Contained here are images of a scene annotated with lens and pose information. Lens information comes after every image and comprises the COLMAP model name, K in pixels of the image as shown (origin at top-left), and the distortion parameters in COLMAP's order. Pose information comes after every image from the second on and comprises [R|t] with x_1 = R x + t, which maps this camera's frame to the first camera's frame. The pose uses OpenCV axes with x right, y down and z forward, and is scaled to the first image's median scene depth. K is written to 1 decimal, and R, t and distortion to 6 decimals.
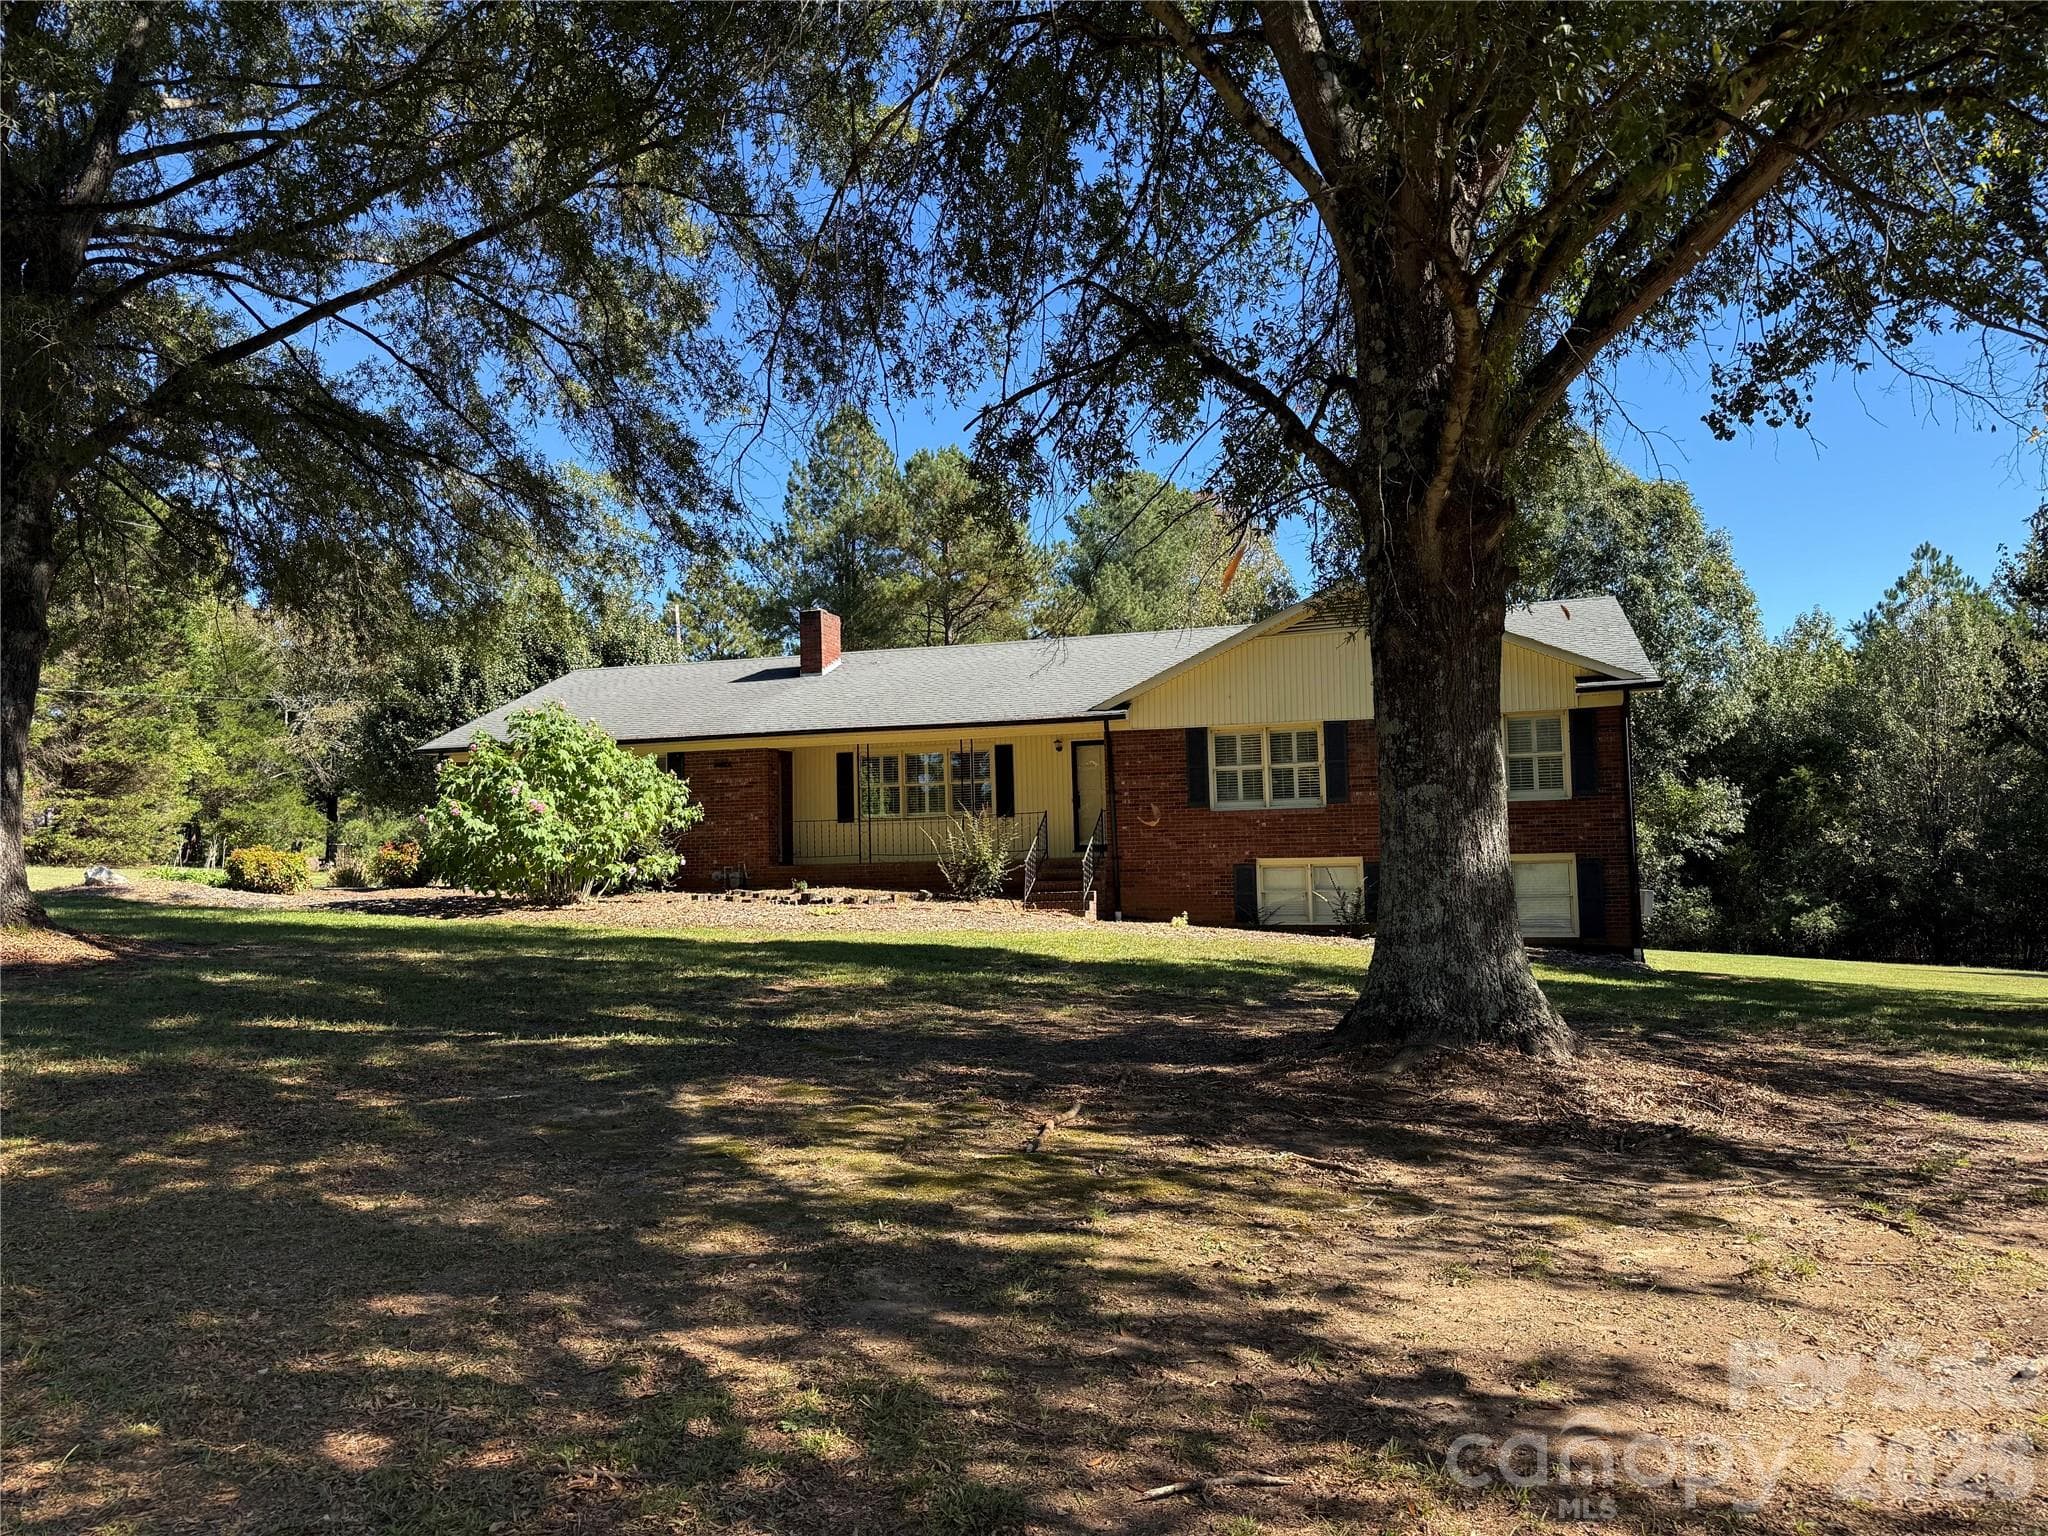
lens RADIAL K [[1475.2, 0, 1024.0], [0, 1475.2, 768.0], [0, 0, 1]] dist [0.146641, -0.264579]
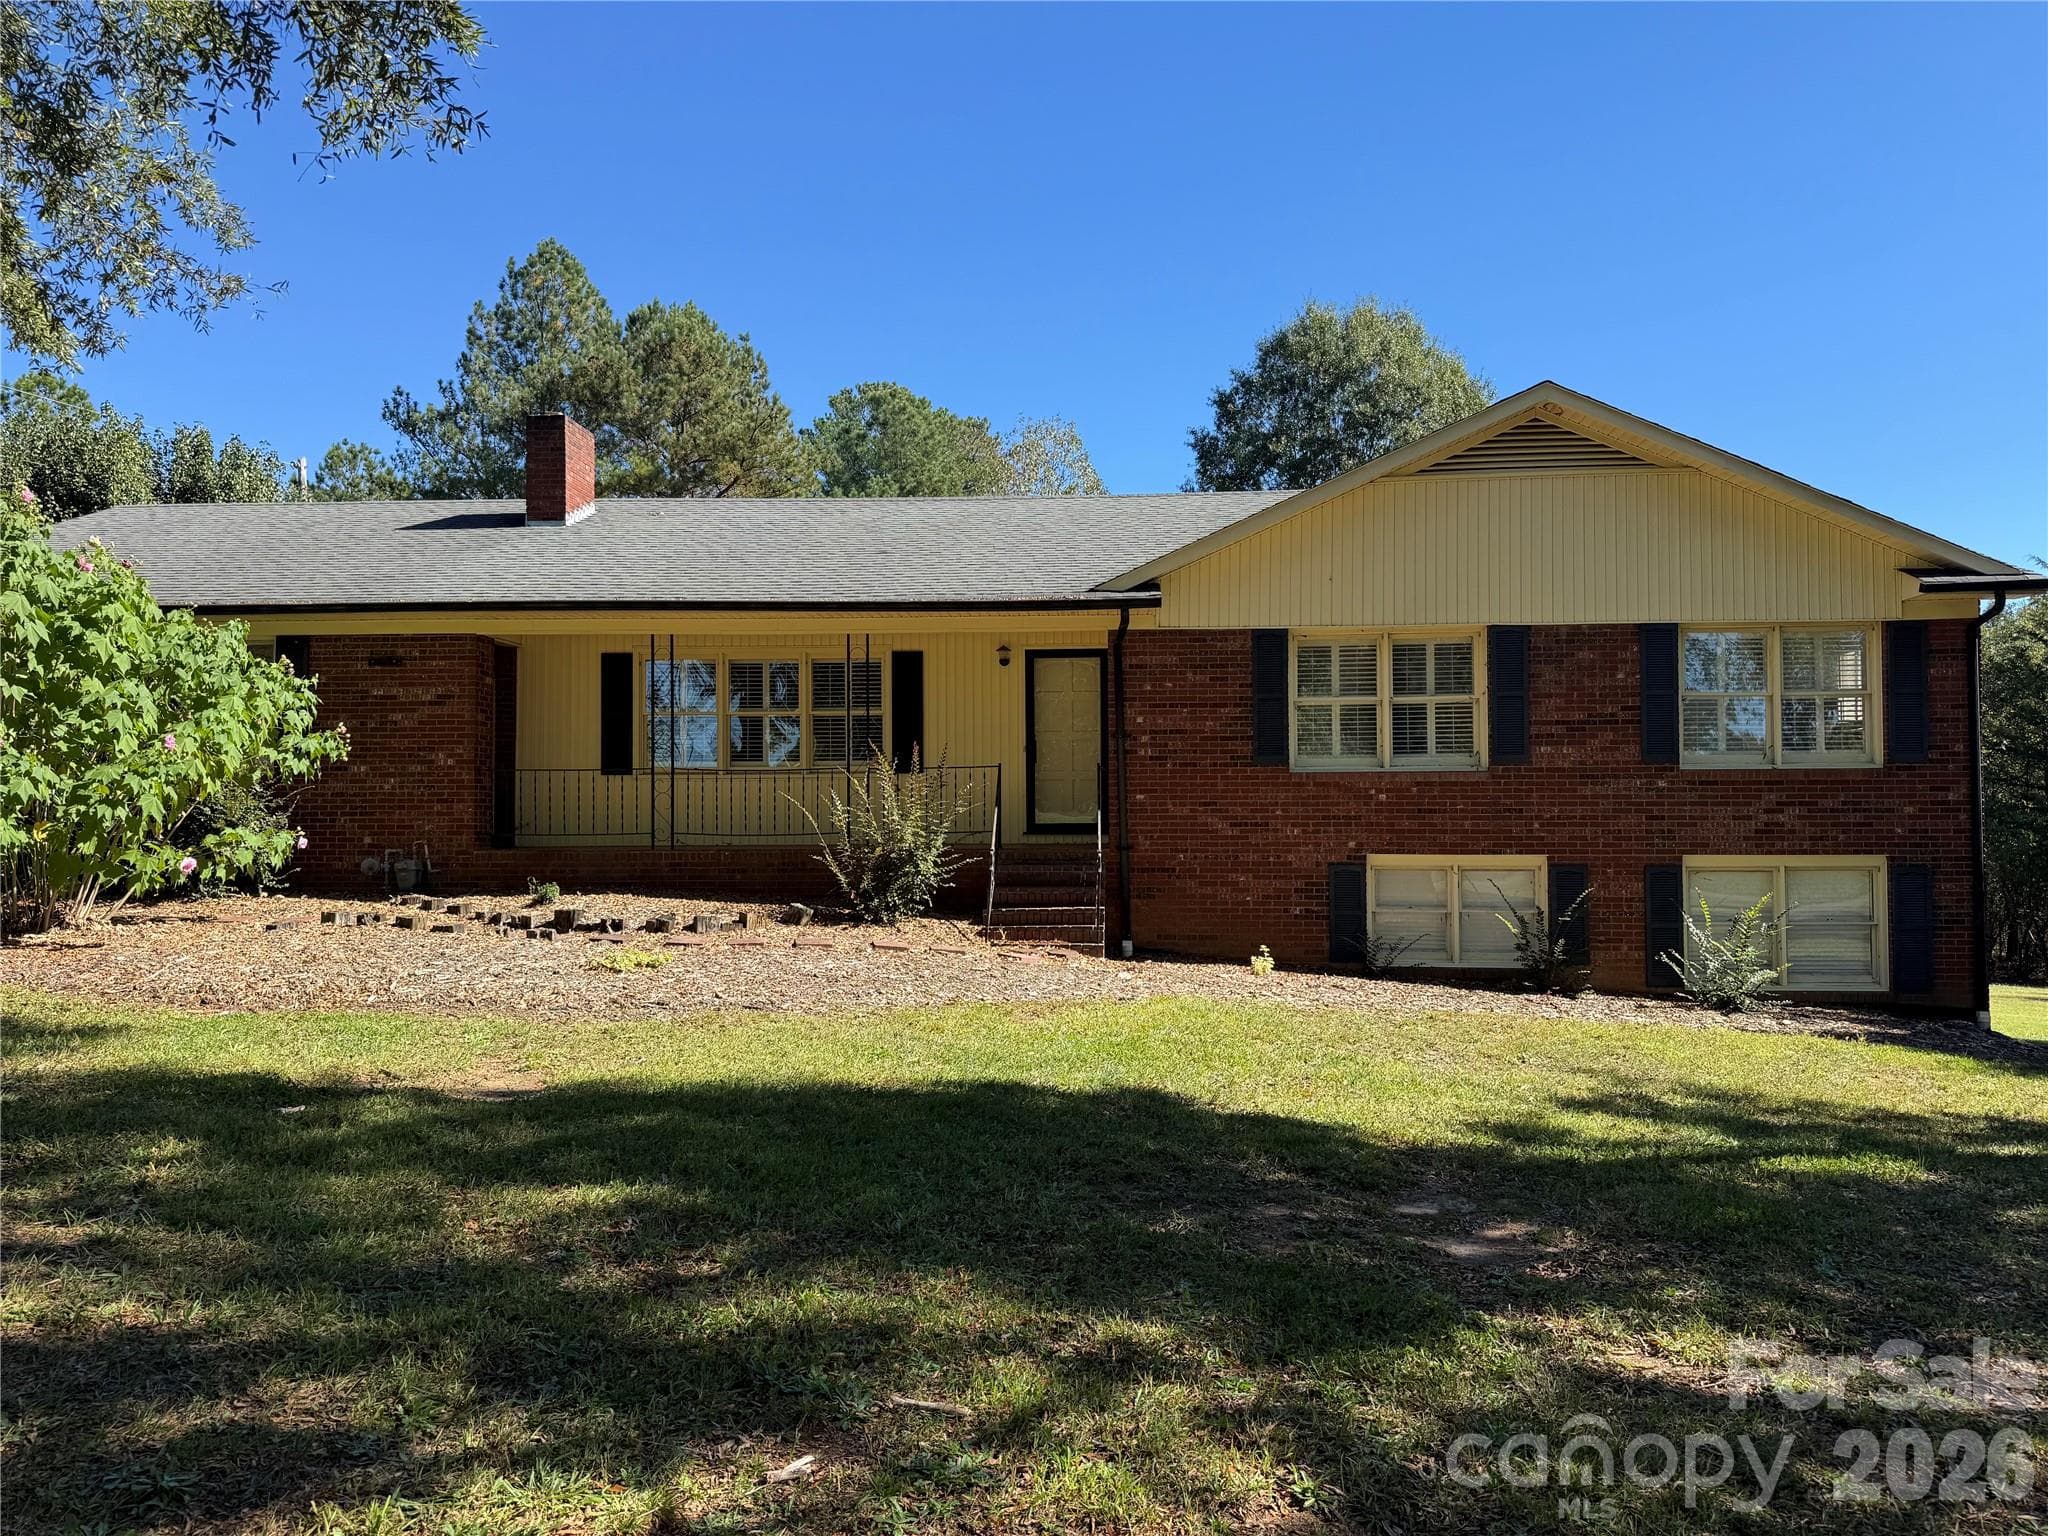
lens RADIAL K [[1450.3, 0, 1055.6], [0, 1450.3, 788.9], [0, 0, 1]] dist [0.148178, -0.275442]
pose [[0.970610, 0.025127, 0.239341, -0.103921], [-0.034617, 0.998769, 0.035531, 0.018546], [-0.238154, -0.042772, 0.970285, 0.461463]]
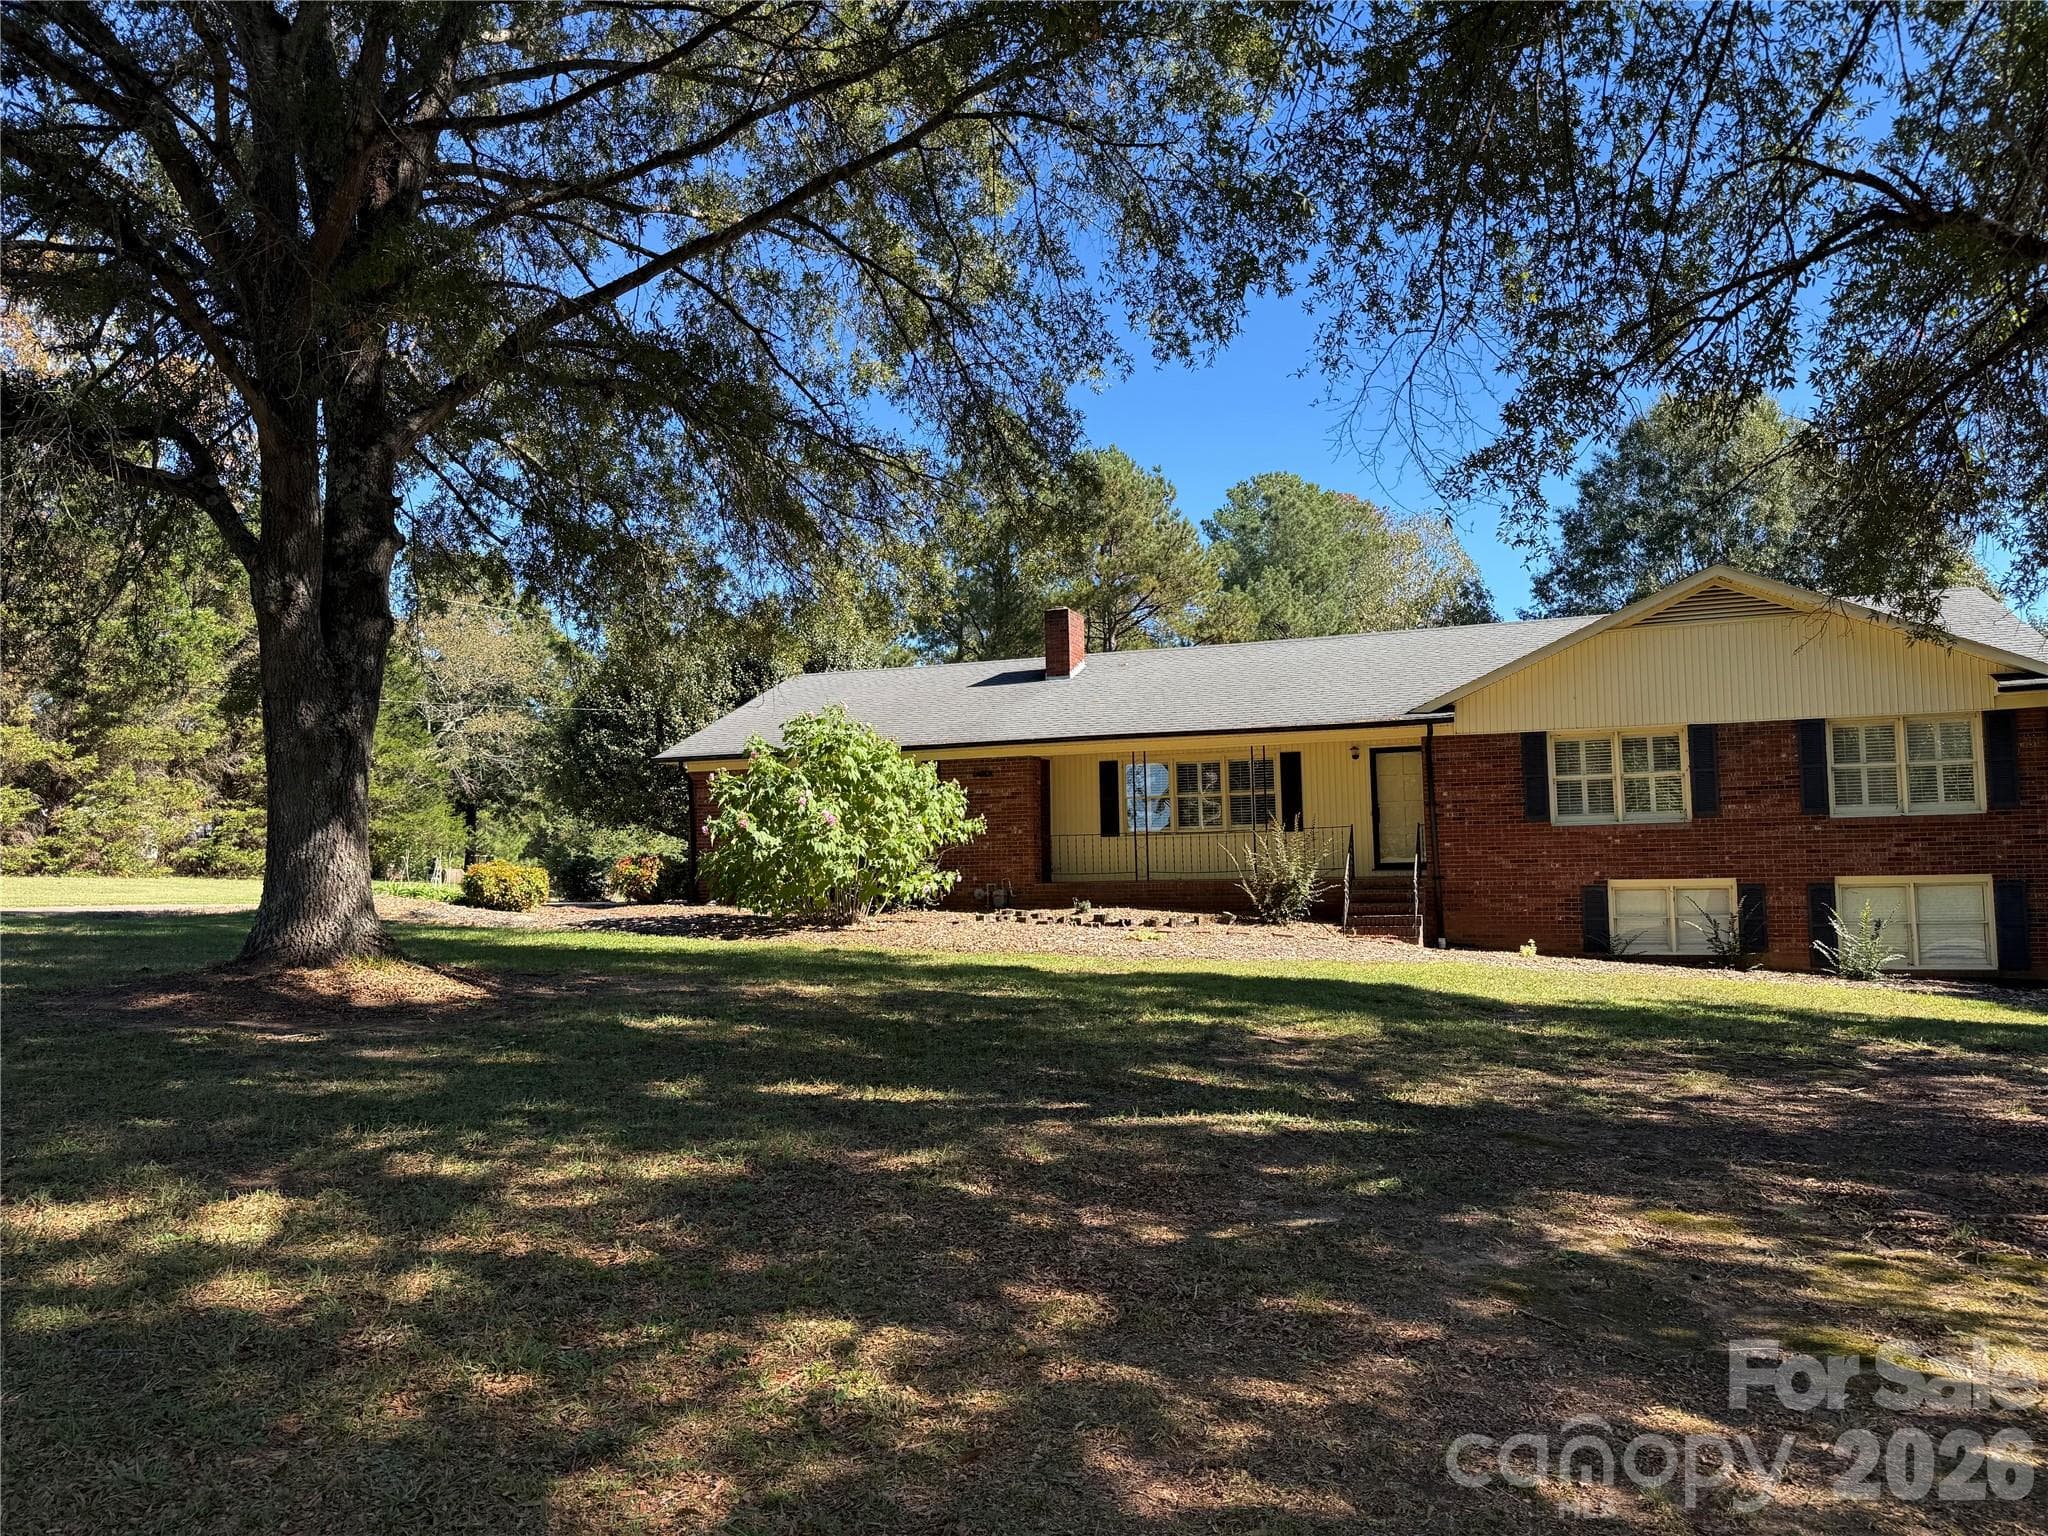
lens RADIAL K [[1475.2, 0, 1024.0], [0, 1475.2, 768.0], [0, 0, 1]] dist [0.146641, -0.264579]
pose [[0.998695, 0.000473, -0.051060, -0.144710], [-0.000889, 0.999967, -0.008116, 0.001886], [0.051055, 0.008151, 0.998663, 0.087649]]
